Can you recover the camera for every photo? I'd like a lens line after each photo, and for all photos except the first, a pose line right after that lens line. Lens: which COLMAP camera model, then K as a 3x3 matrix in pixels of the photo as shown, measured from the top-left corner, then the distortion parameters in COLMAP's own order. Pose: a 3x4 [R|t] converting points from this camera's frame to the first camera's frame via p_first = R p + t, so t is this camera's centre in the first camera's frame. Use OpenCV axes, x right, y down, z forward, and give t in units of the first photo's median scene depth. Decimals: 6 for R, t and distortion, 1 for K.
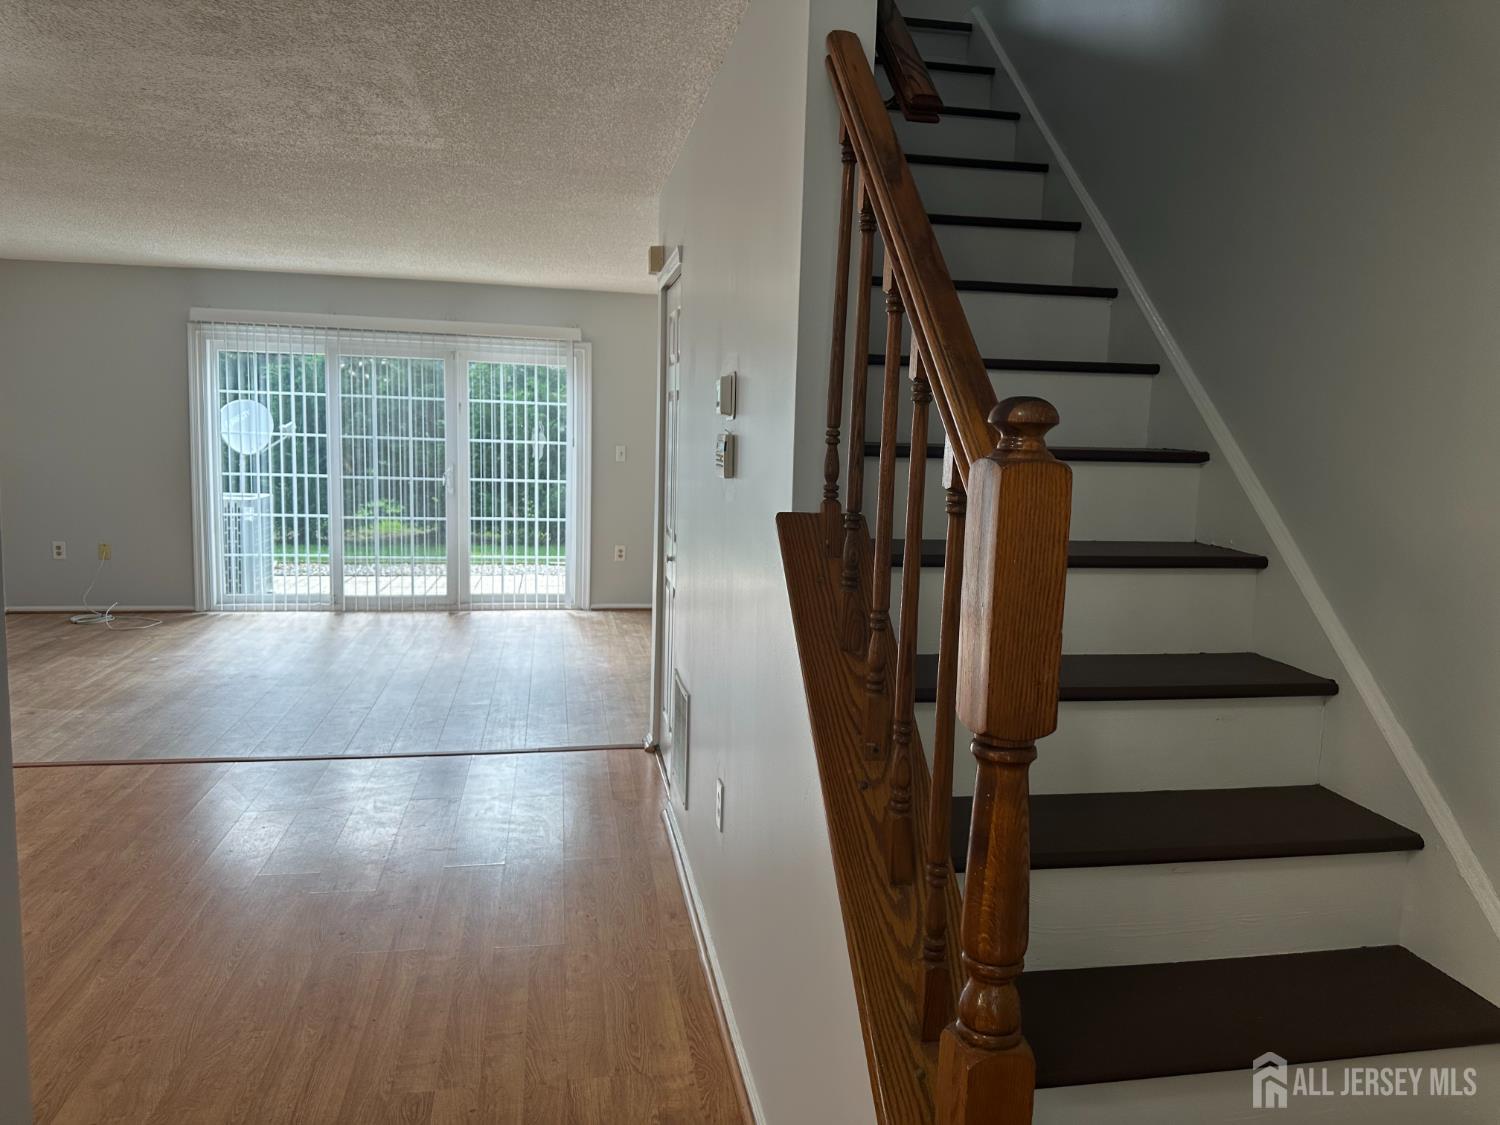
lens RADIAL K [[1050.7, 0, 765.6], [0, 1050.7, 560.5], [0, 0, 1]] dist [0.076848, -0.100332]
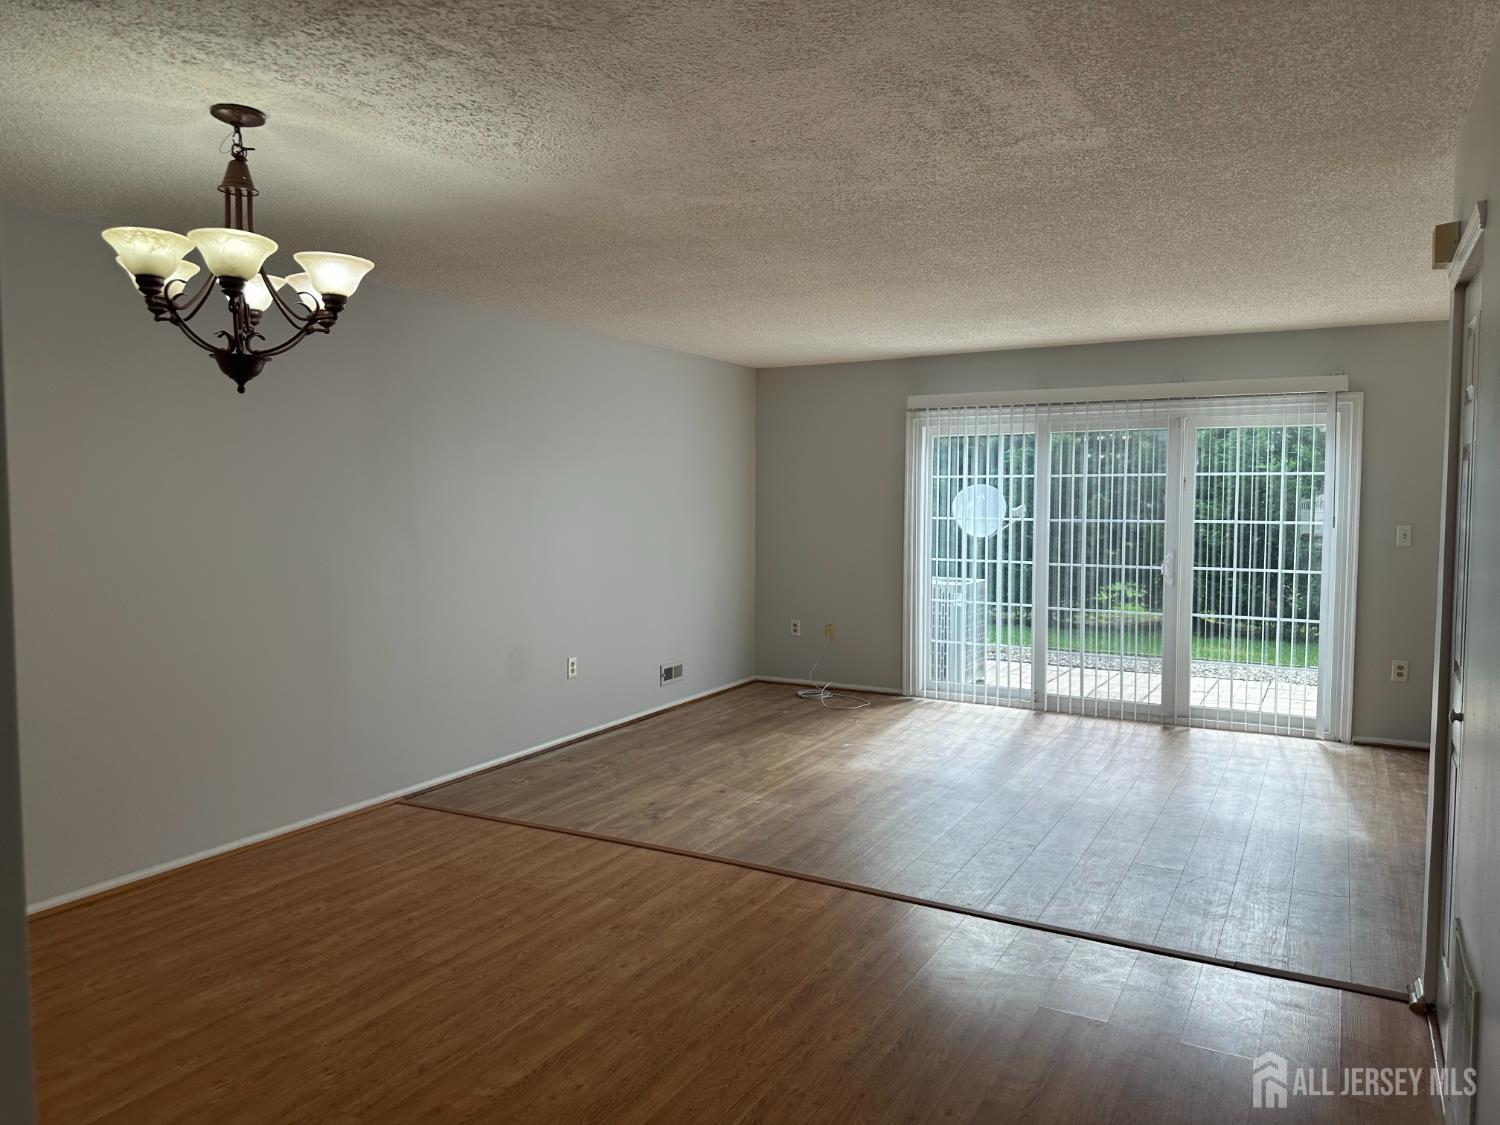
lens RADIAL K [[1050.0, 0, 749.0], [0, 1050.0, 545.6], [0, 0, 1]] dist [0.006902, -0.032457]
pose [[0.757370, 0.010223, -0.652906, -0.005516], [-0.065764, 0.995988, -0.060691, -0.024049], [0.649666, 0.088904, 0.755004, 0.163009]]
